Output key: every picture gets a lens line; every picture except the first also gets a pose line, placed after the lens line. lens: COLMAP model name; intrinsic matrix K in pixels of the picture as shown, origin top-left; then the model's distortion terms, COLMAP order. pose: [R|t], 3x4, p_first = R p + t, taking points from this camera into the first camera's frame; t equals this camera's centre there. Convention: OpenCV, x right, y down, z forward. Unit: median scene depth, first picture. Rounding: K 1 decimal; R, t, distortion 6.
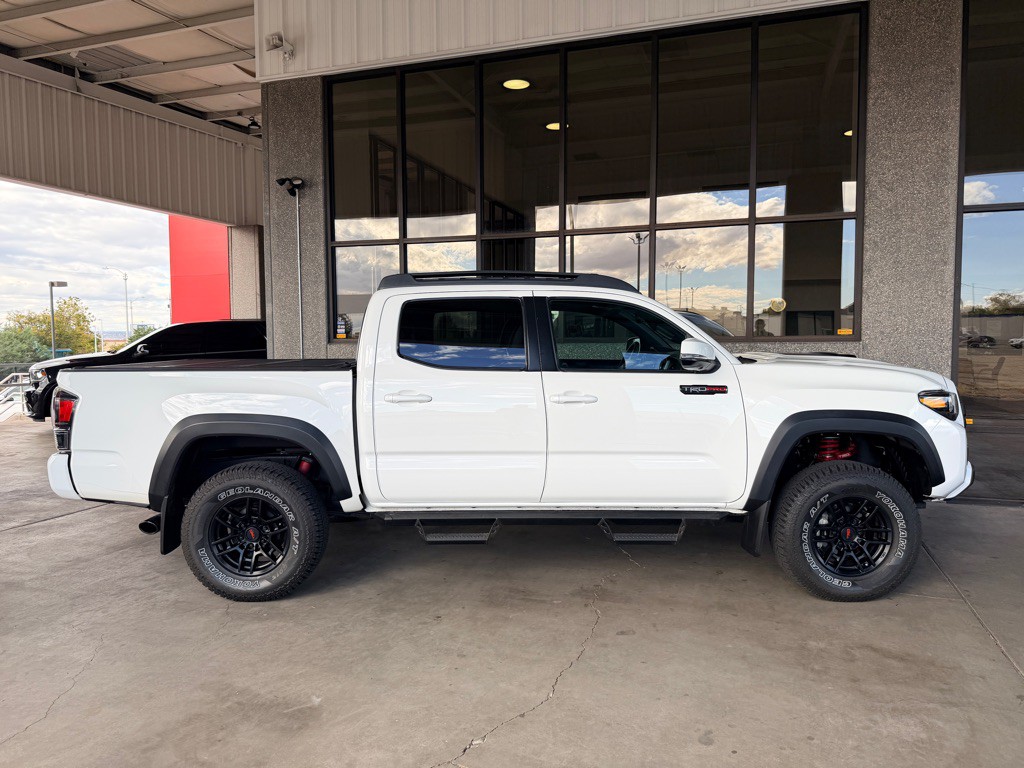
lens RADIAL K [[736.8, 0, 512.6], [0, 736.8, 378.1], [0, 0, 1]] dist [0.009218, -0.020732]
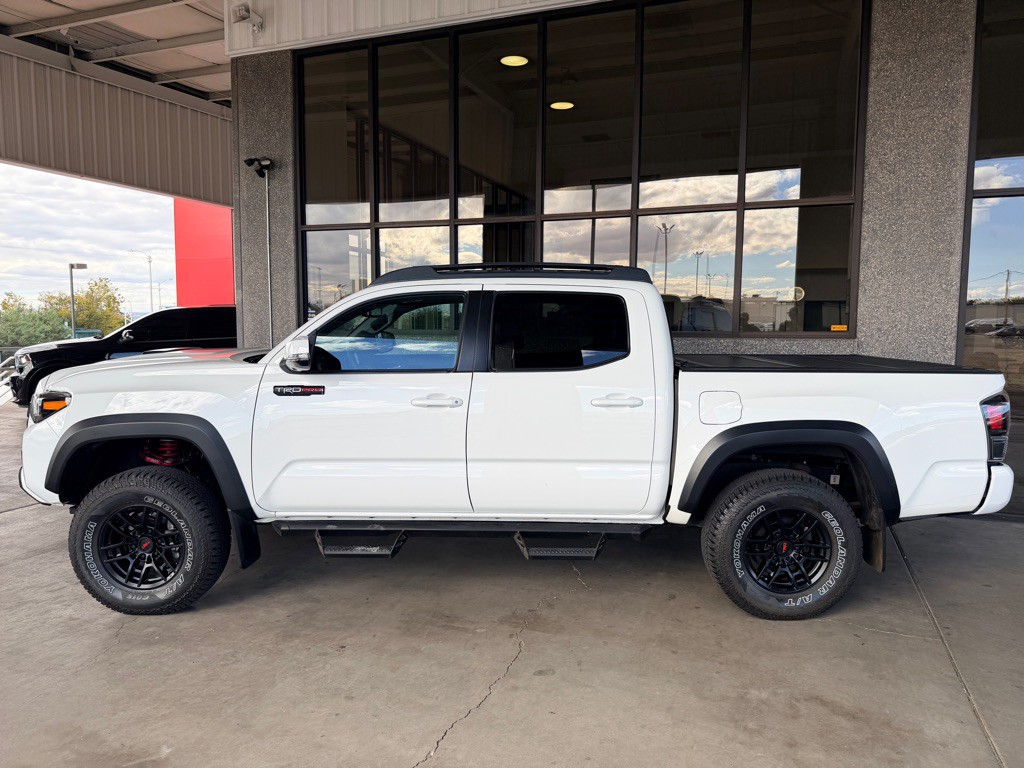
lens RADIAL K [[736.8, 0, 512.1], [0, 736.8, 382.6], [0, 0, 1]] dist [0.009218, -0.020732]
pose [[0.999245, 0.013295, -0.036496, 0.121605], [-0.012322, 0.999566, 0.026754, -0.022334], [0.036836, -0.026284, 0.998976, 0.104260]]
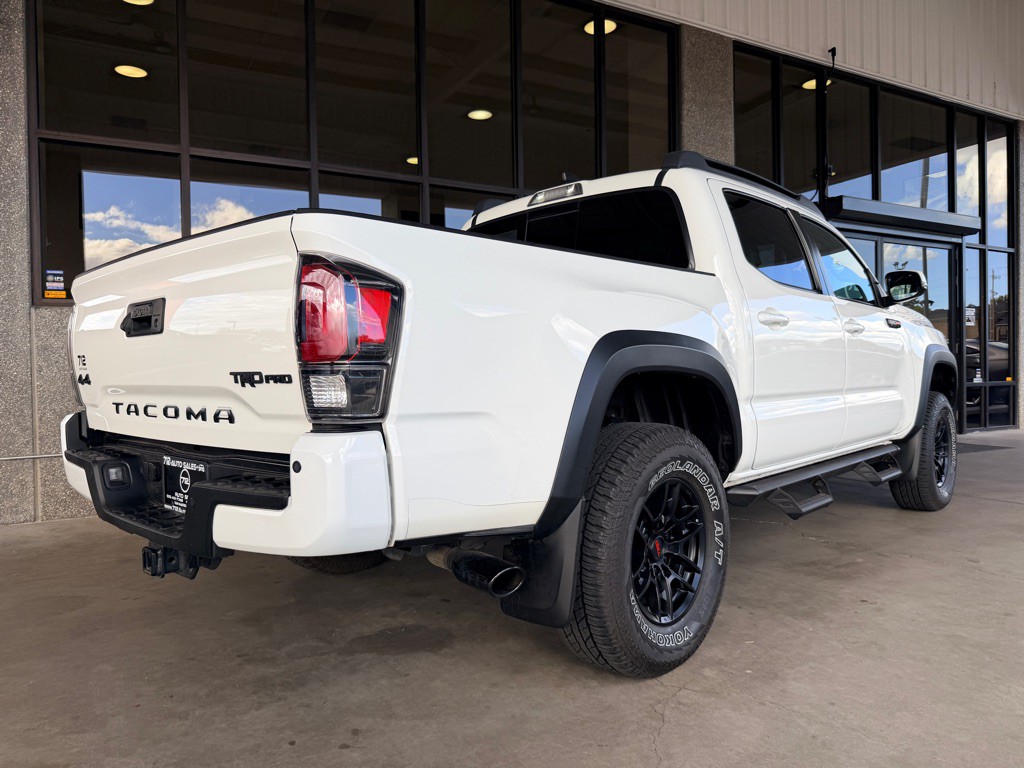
lens RADIAL K [[736.8, 0, 523.3], [0, 736.8, 390.3], [0, 0, 1]] dist [0.009218, -0.020732]
pose [[0.659945, -0.022742, 0.750970, -0.803625], [0.059140, 0.998013, -0.021747, 0.095392], [-0.748983, 0.058764, 0.659978, 0.677982]]
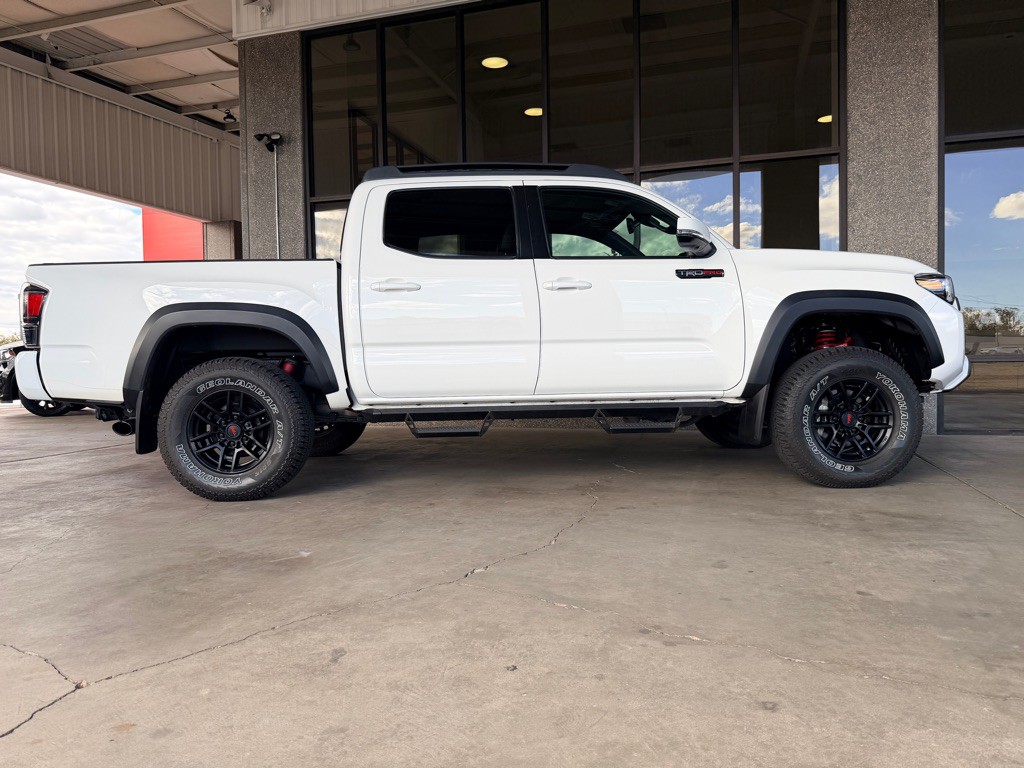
lens RADIAL K [[736.8, 0, 514.8], [0, 736.8, 379.4], [0, 0, 1]] dist [0.009218, -0.020732]
pose [[0.999380, -0.014448, 0.032094, -0.018287], [0.015377, 0.999464, -0.028904, 0.172360], [-0.031659, 0.029380, 0.999067, 0.032569]]
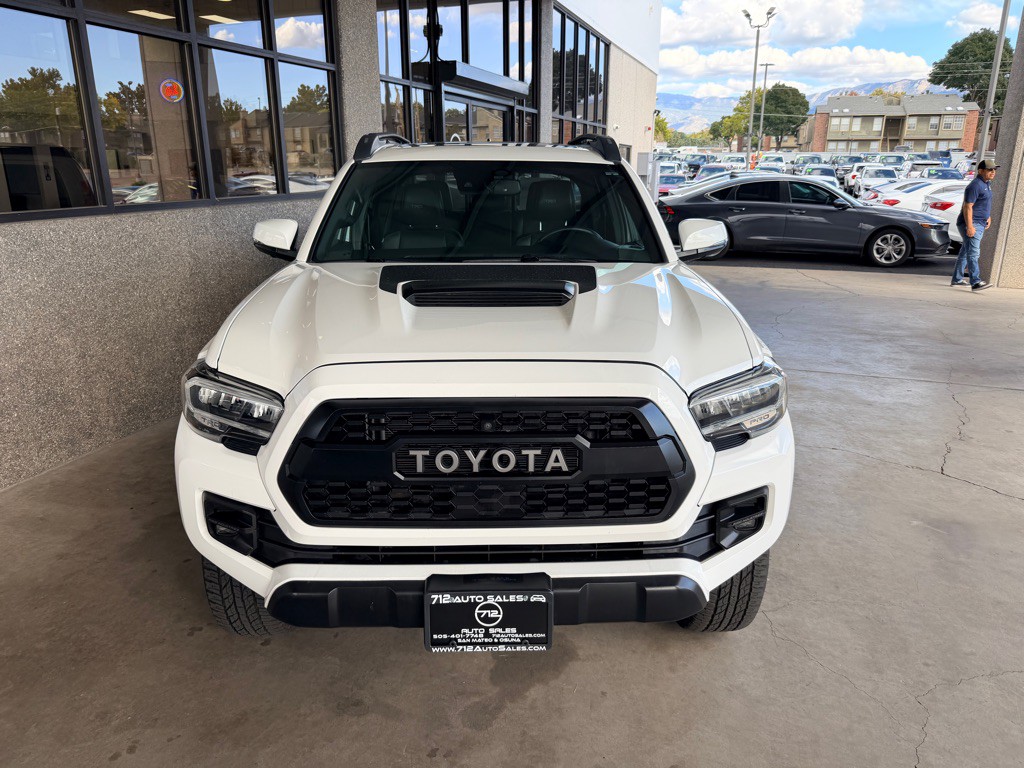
lens RADIAL K [[736.8, 0, 511.8], [0, 736.8, 391.5], [0, 0, 1]] dist [0.009218, -0.020732]
pose [[0.002232, -0.285803, 0.958286, -0.944068], [0.064146, 0.956356, 0.285077, -0.103521], [-0.997938, 0.060834, 0.020467, 1.143827]]
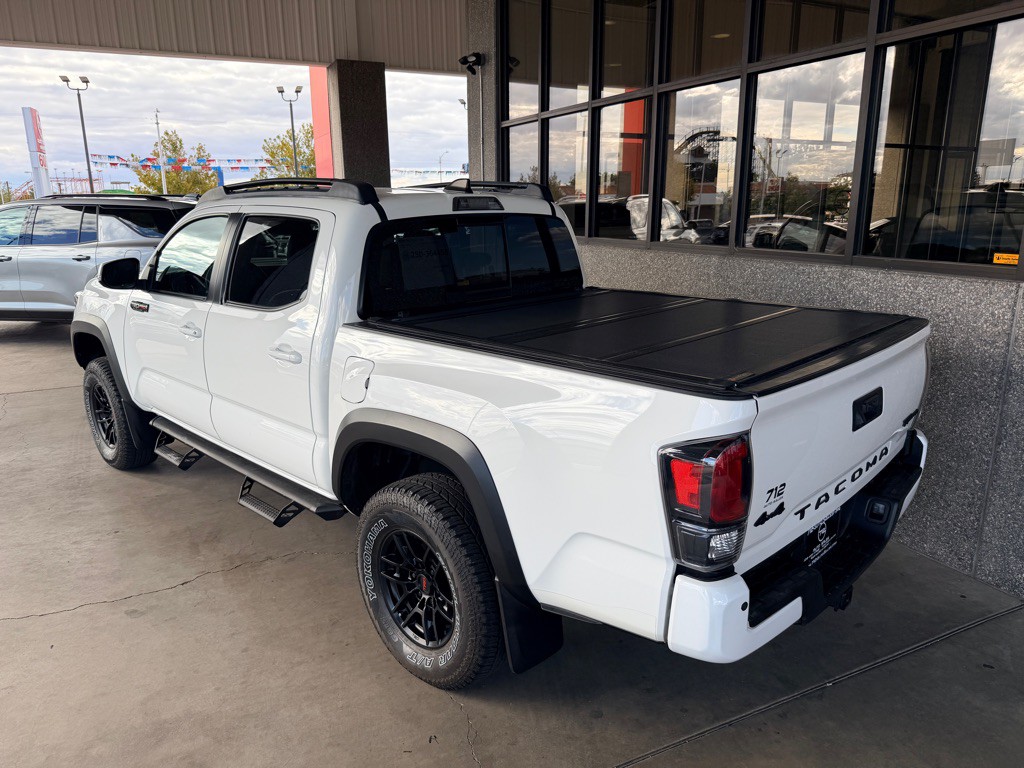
lens RADIAL K [[731.4, 0, 512.6], [0, 731.4, 390.1], [0, 0, 1]] dist [-0.012040, 0.001517]
pose [[0.699803, 0.181605, -0.690866, 0.888920], [-0.036501, 0.974972, 0.219313, -0.111198], [0.713403, -0.128258, 0.688917, 0.642929]]
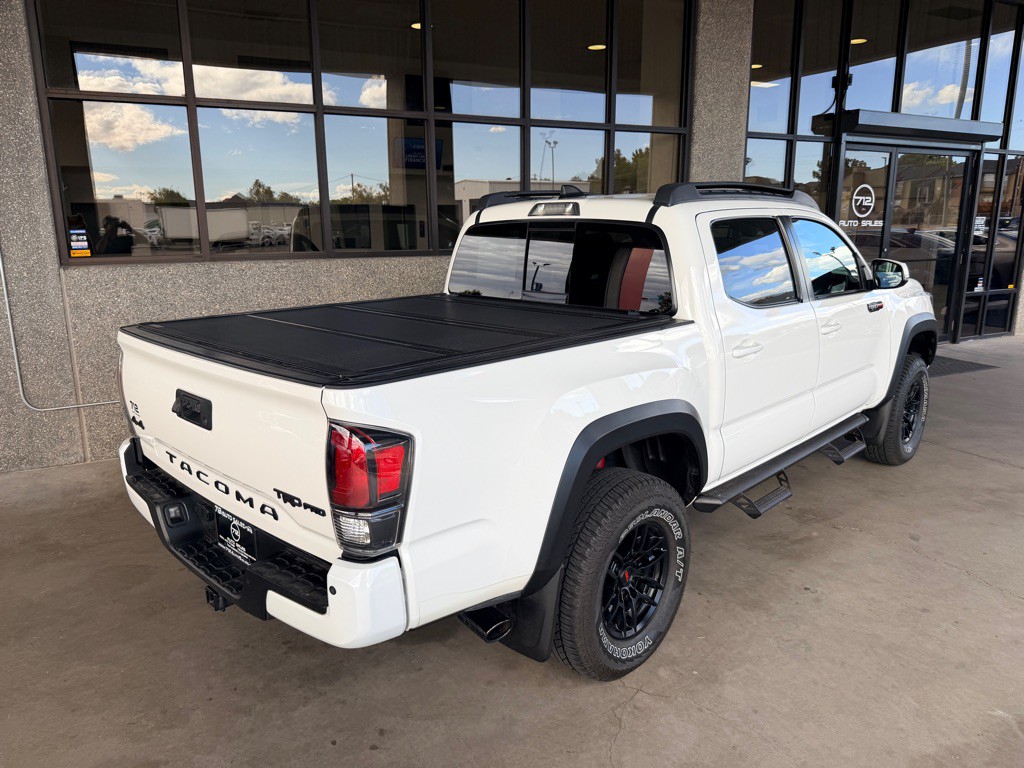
lens RADIAL K [[736.8, 0, 521.3], [0, 736.8, 391.8], [0, 0, 1]] dist [0.009218, -0.020732]
pose [[0.672285, -0.165667, 0.721518, -0.840189], [0.045248, 0.982012, 0.183318, -0.076832], [-0.738908, -0.090595, 0.667688, 0.617160]]
